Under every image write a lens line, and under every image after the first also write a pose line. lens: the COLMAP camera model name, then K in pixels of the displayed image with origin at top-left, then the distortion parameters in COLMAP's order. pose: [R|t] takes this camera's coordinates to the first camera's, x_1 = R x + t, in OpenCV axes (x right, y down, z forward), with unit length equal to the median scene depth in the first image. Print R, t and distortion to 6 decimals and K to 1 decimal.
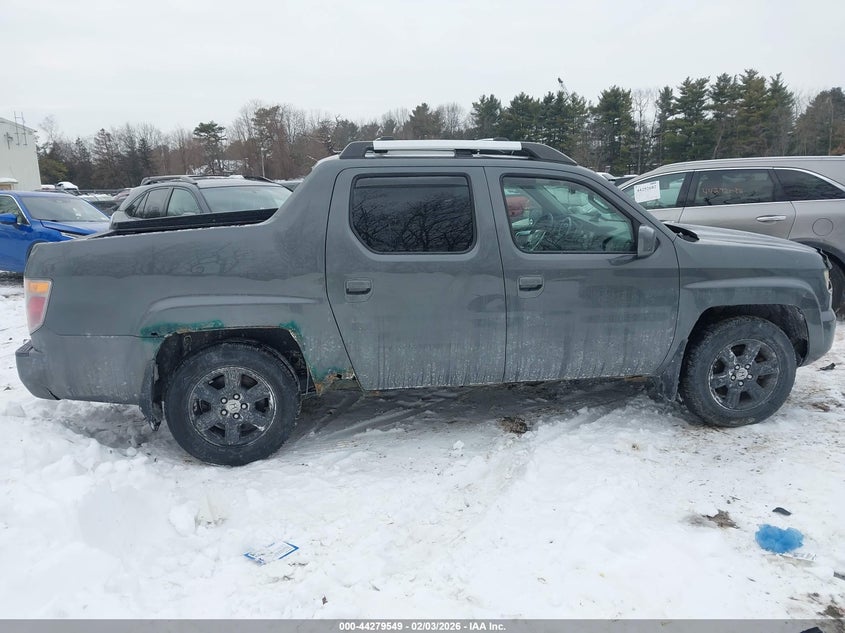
lens RADIAL K [[668.0, 0, 419.6], [0, 668.0, 318.1], [0, 0, 1]] dist [0.022166, -0.003547]
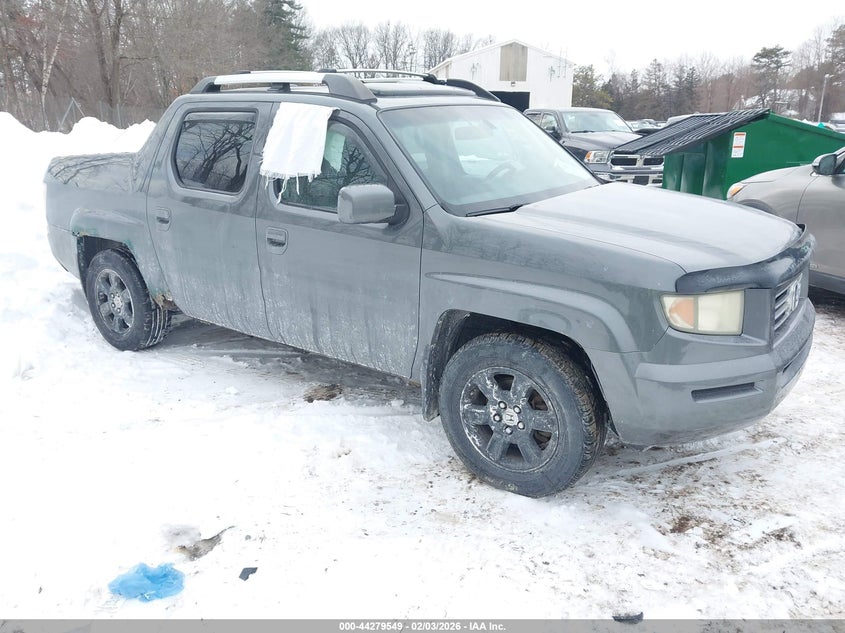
lens RADIAL K [[668.0, 0, 419.6], [0, 668.0, 318.1], [0, 0, 1]] dist [0.022166, -0.003547]
pose [[0.718249, 0.224267, -0.658652, 0.835976], [-0.160263, 0.974501, 0.157047, -0.107465], [0.677077, -0.007241, 0.735876, 0.433641]]
